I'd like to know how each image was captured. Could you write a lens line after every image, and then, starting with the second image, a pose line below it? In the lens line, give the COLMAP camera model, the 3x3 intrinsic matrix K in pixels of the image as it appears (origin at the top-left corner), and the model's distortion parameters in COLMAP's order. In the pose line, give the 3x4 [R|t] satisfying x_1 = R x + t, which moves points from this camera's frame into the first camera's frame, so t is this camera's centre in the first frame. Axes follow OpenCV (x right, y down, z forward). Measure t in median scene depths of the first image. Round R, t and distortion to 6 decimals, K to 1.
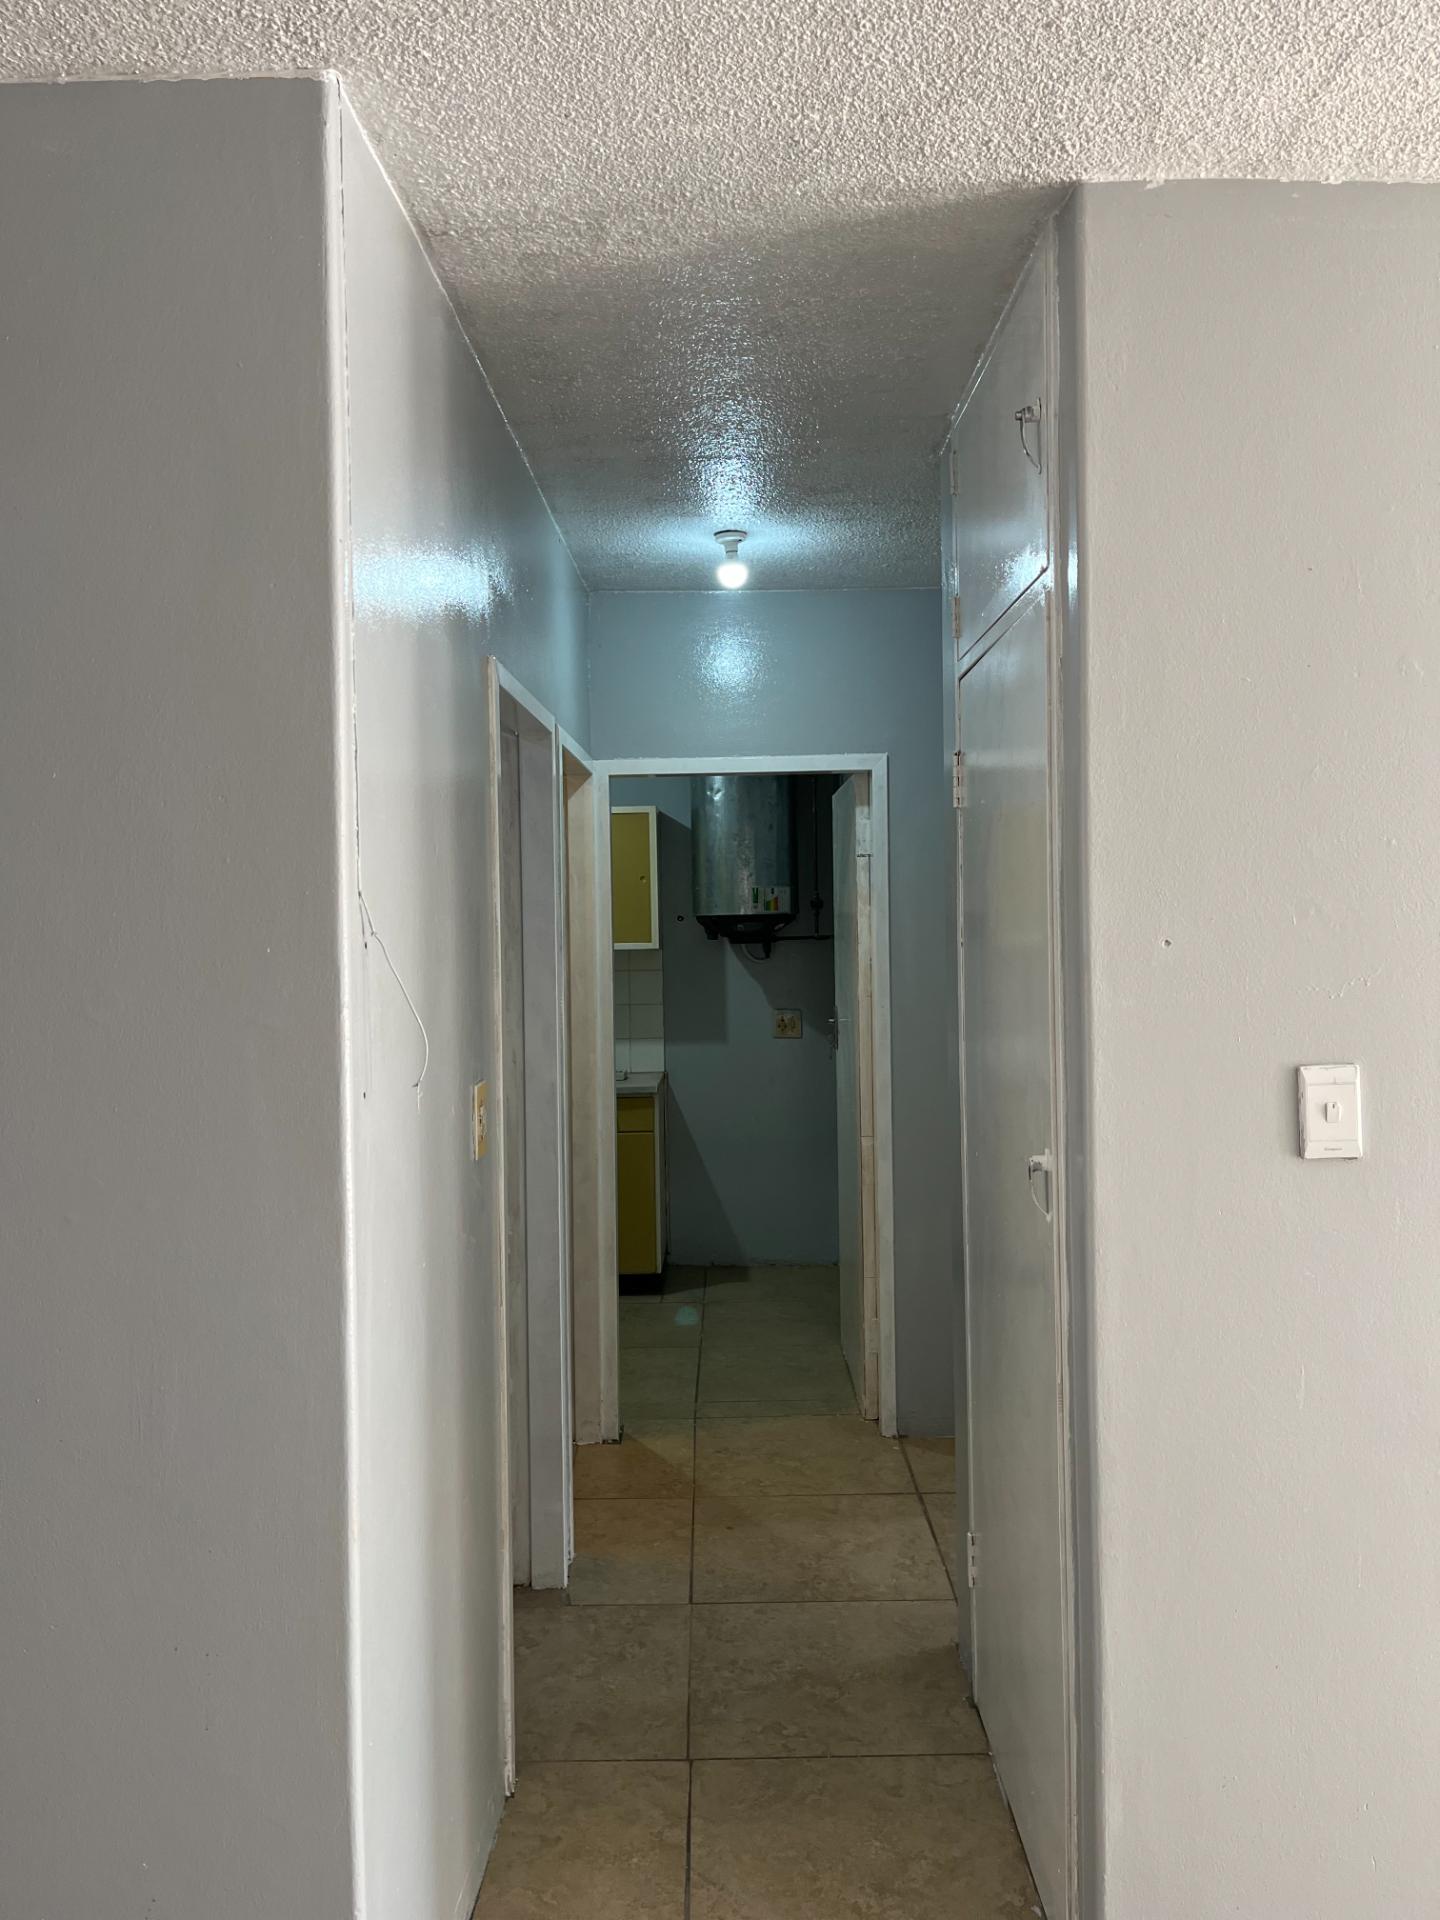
lens RADIAL K [[1474.8, 0, 720.0], [0, 1474.8, 960.0], [0, 0, 1]] dist [0.023306, -0.007575]
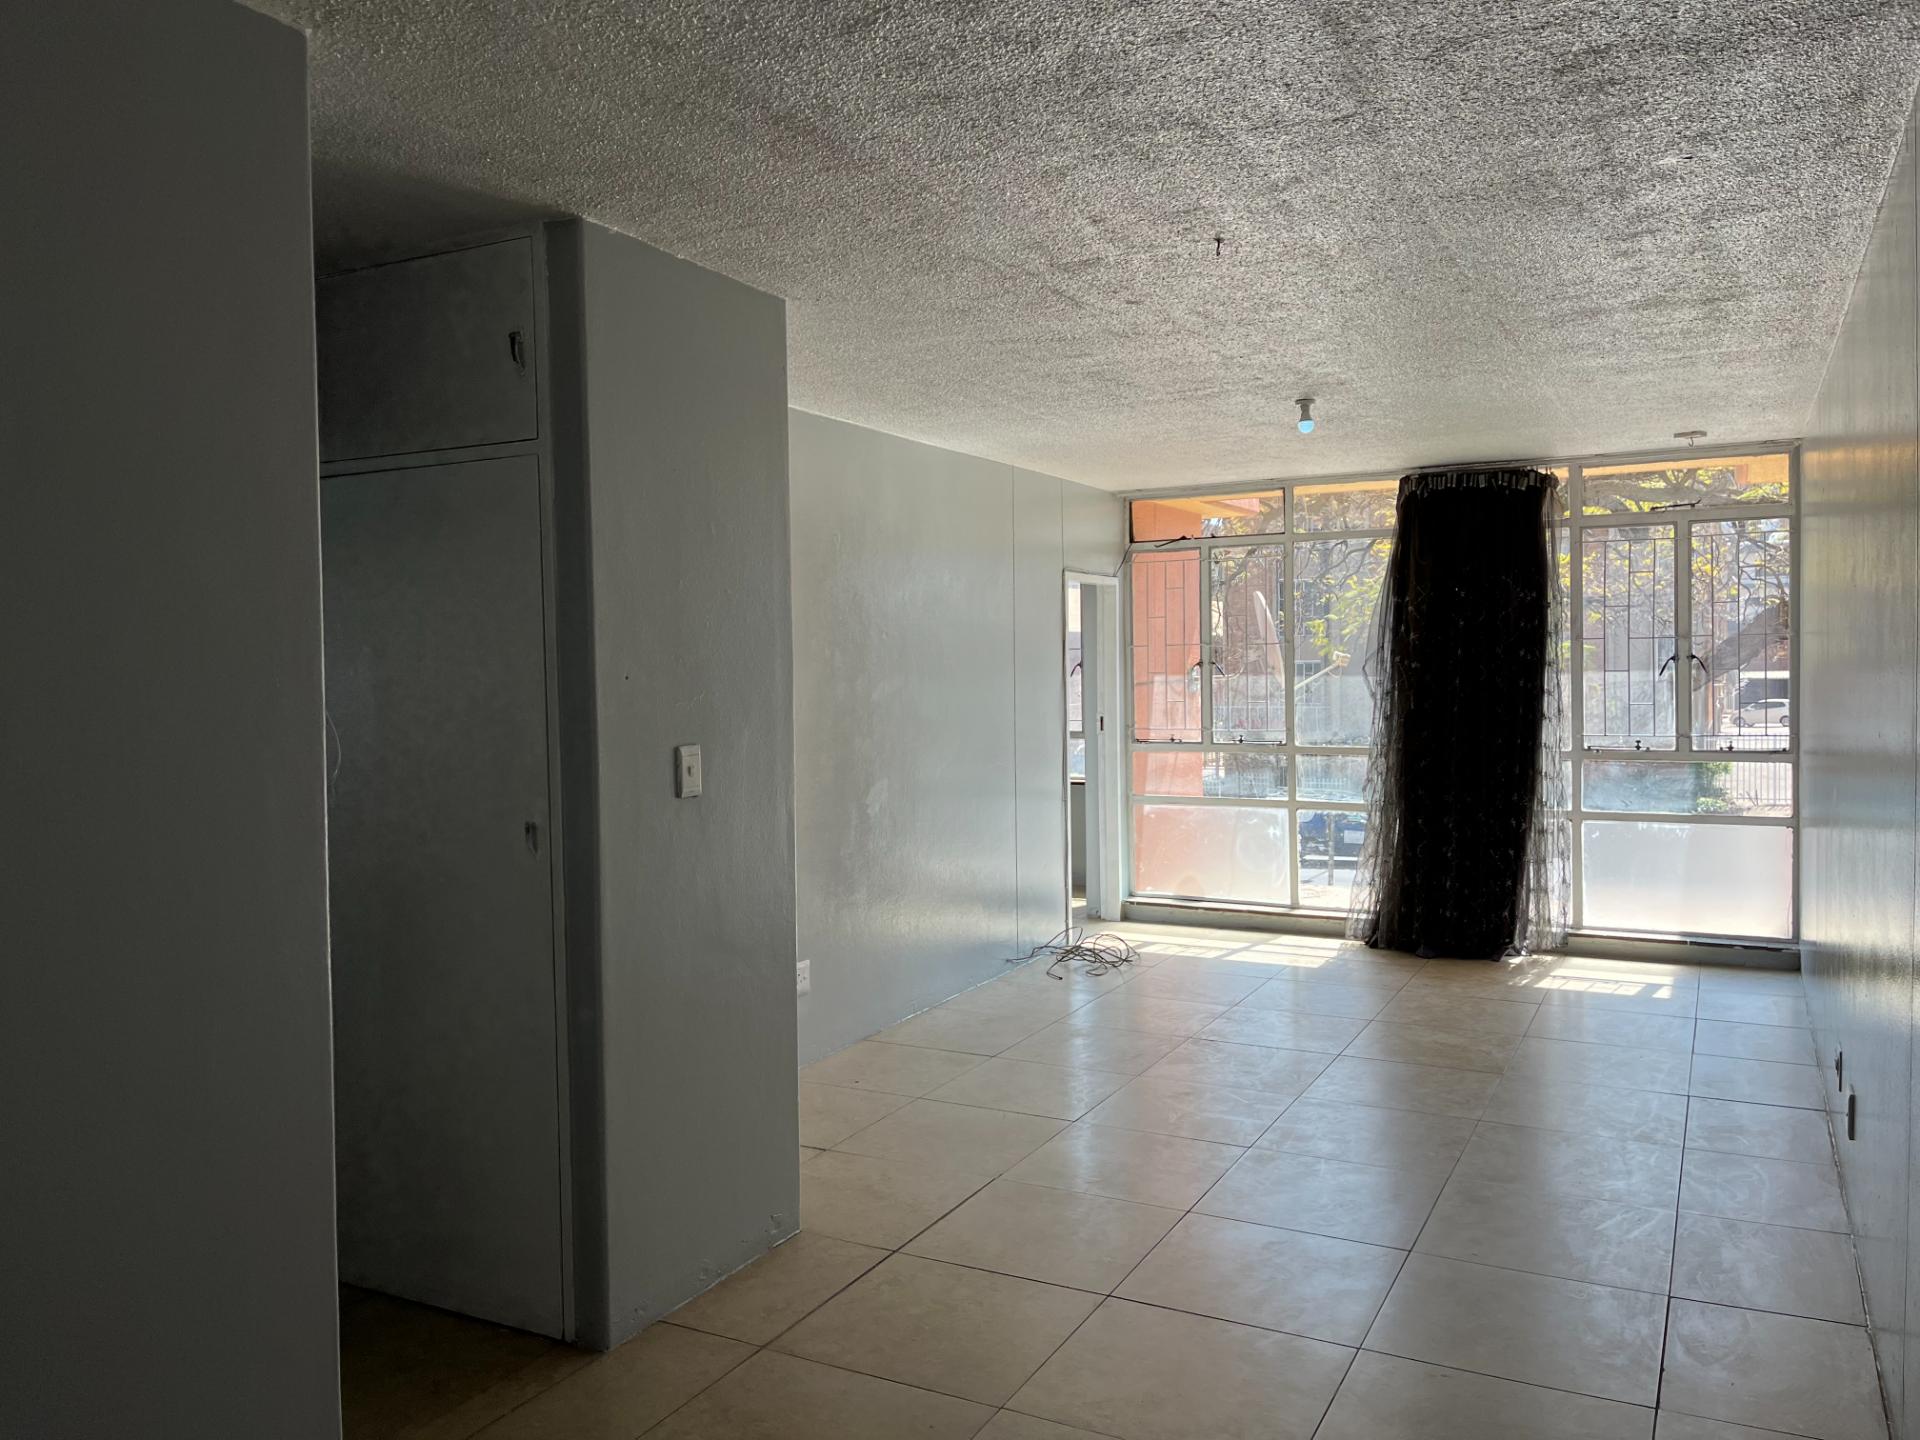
lens RADIAL K [[1428.9, 0, 960.0], [0, 1428.9, 720.0], [0, 0, 1]] dist [-0.001256, -0.003761]
pose [[0.479364, -0.028282, 0.877160, -0.966537], [0.017119, 0.999592, 0.022873, 0.005786], [-0.877449, 0.004052, 0.479653, -0.132065]]
